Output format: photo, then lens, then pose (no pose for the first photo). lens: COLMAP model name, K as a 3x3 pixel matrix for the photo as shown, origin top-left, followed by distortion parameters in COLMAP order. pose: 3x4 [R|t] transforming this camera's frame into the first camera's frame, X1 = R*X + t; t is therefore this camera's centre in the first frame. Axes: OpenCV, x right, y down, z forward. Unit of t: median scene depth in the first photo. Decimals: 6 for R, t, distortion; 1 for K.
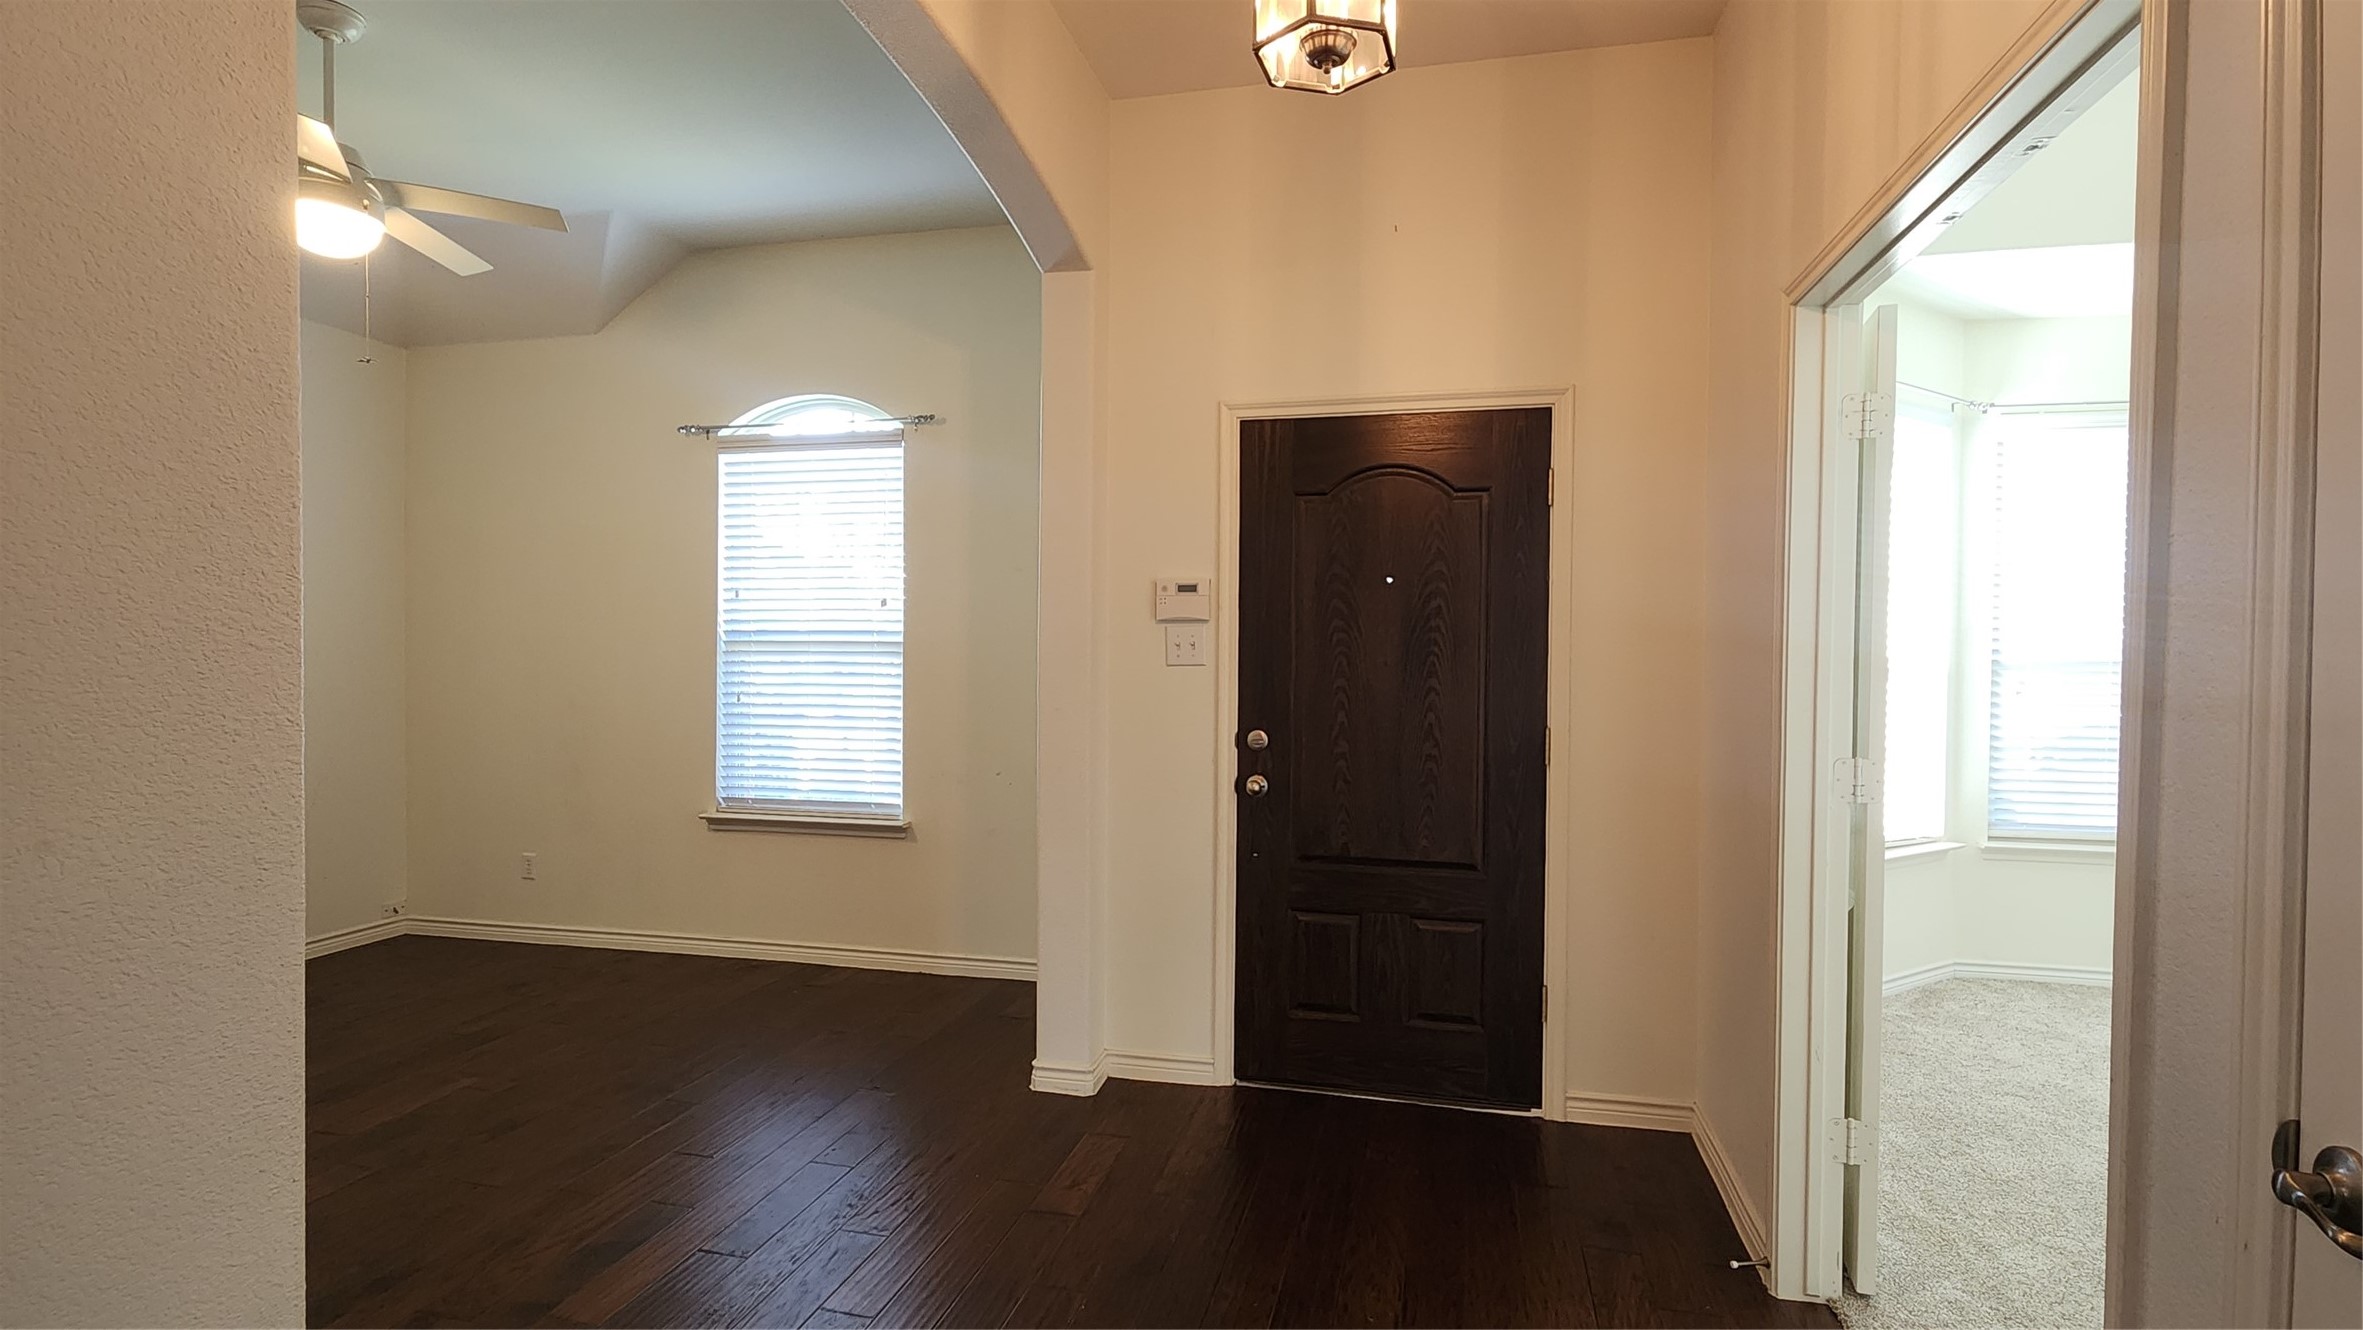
lens RADIAL K [[1146.8, 0, 1187.7], [0, 1146.8, 671.8], [0, 0, 1]] dist [0.007315, -0.001688]
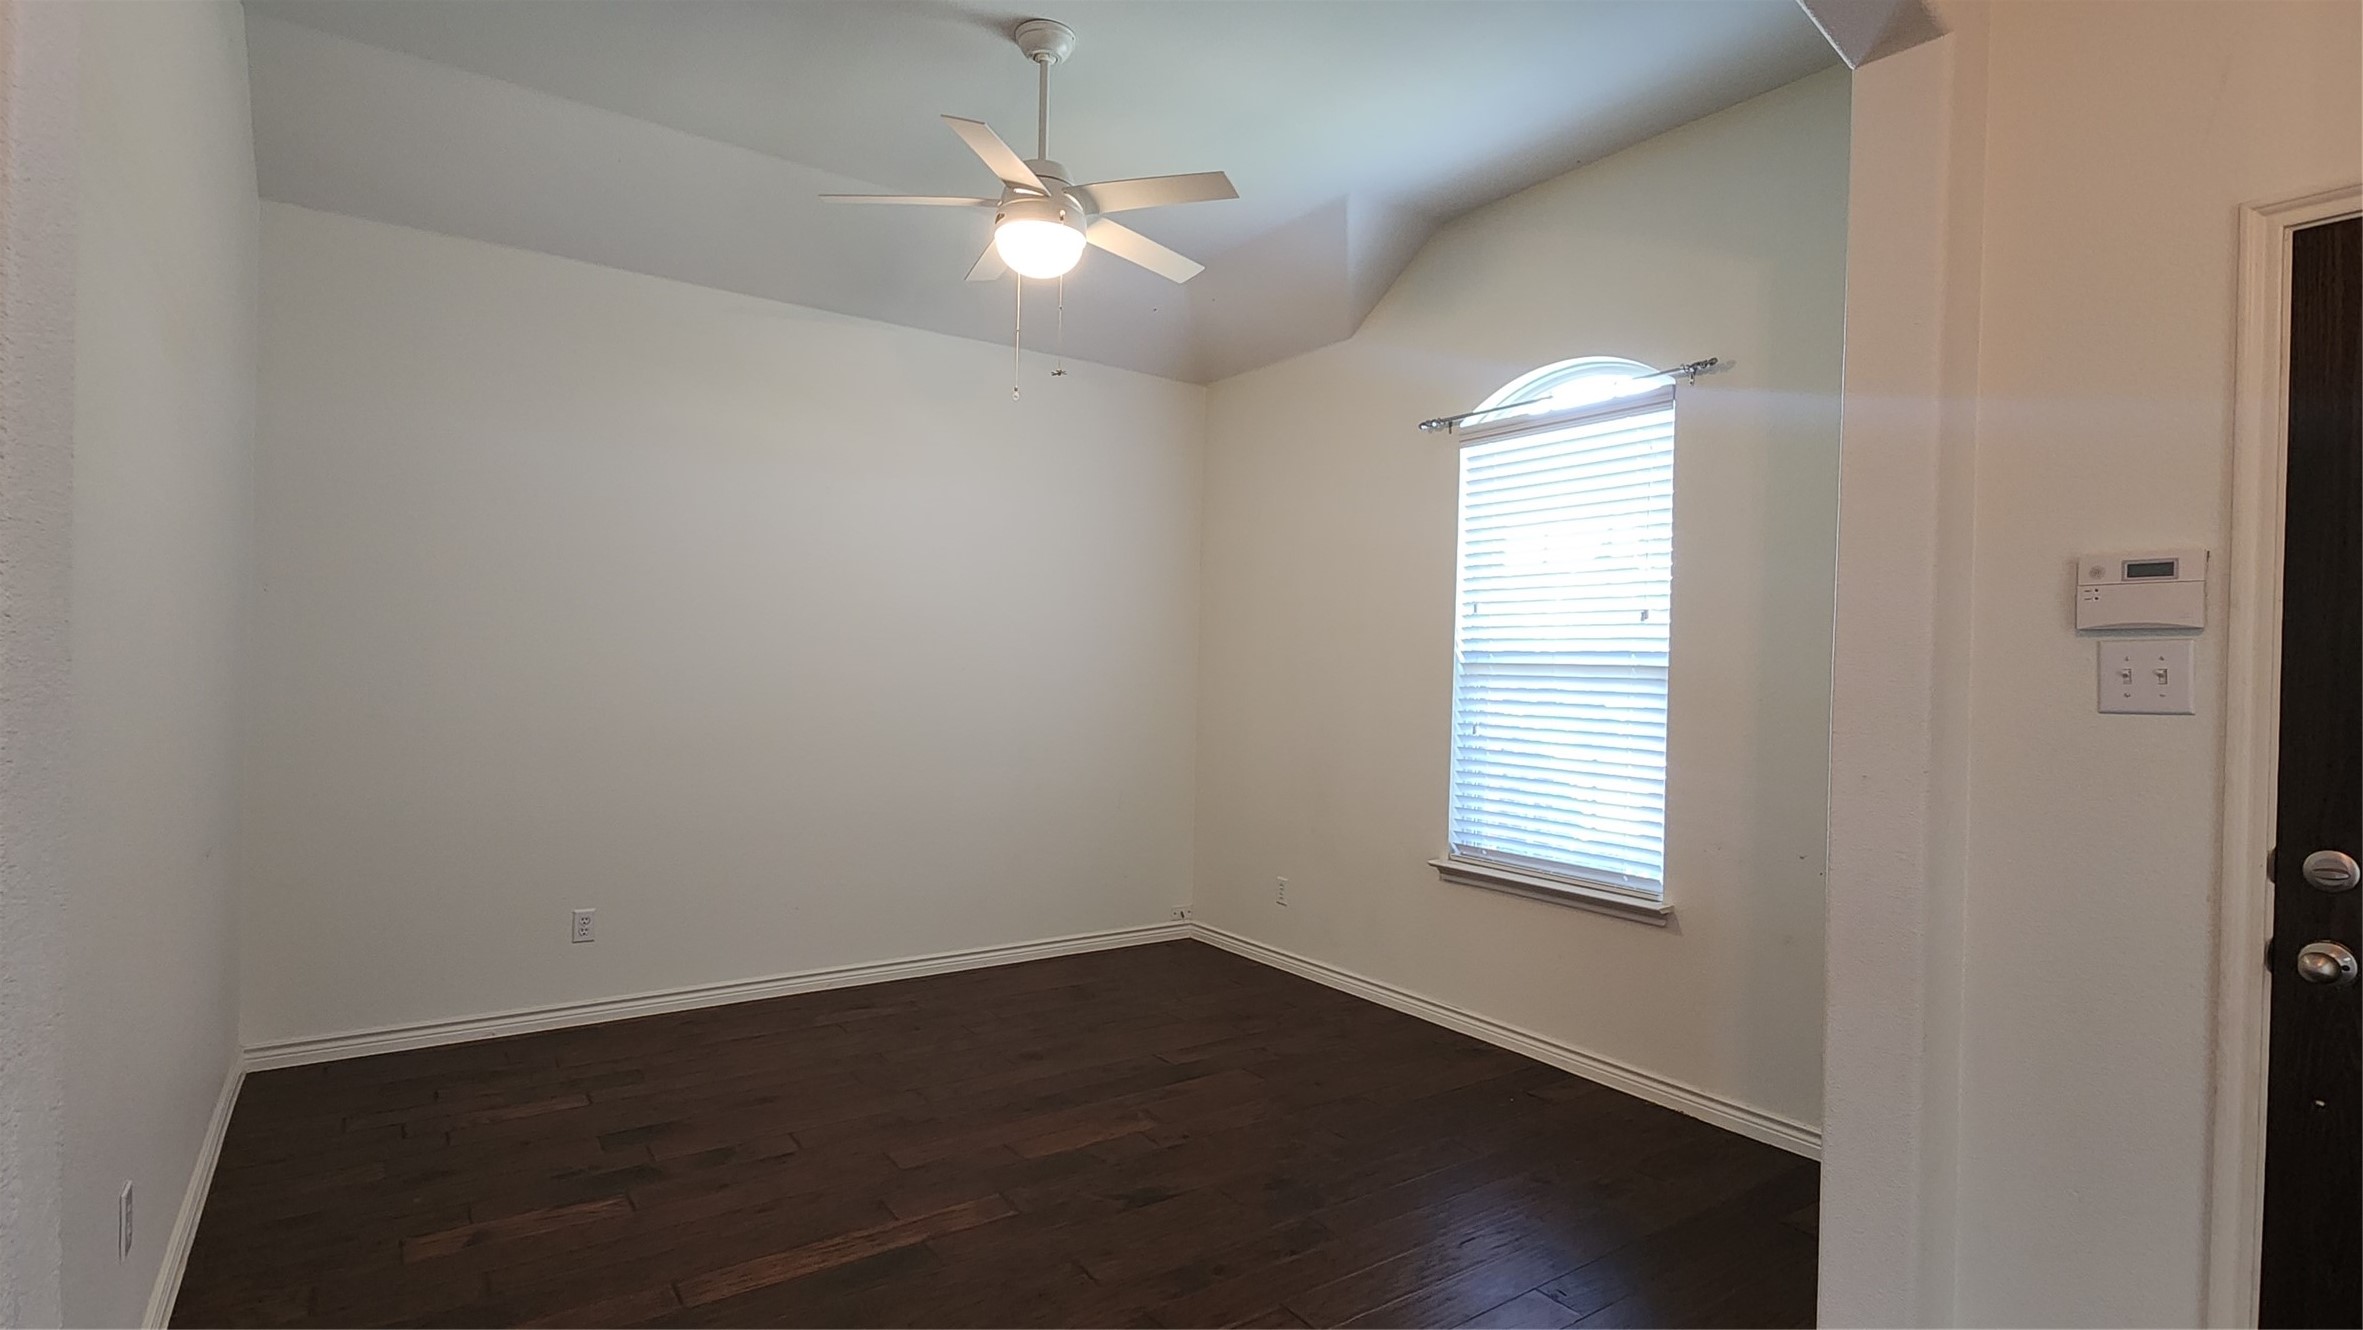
lens RADIAL K [[1146.8, 0, 1187.7], [0, 1146.8, 671.8], [0, 0, 1]] dist [0.007315, -0.001688]
pose [[0.750439, 0.013399, -0.660804, 0.013610], [-0.028128, 0.999536, -0.011676, -0.004586], [0.660341, 0.027349, 0.750468, 0.222984]]
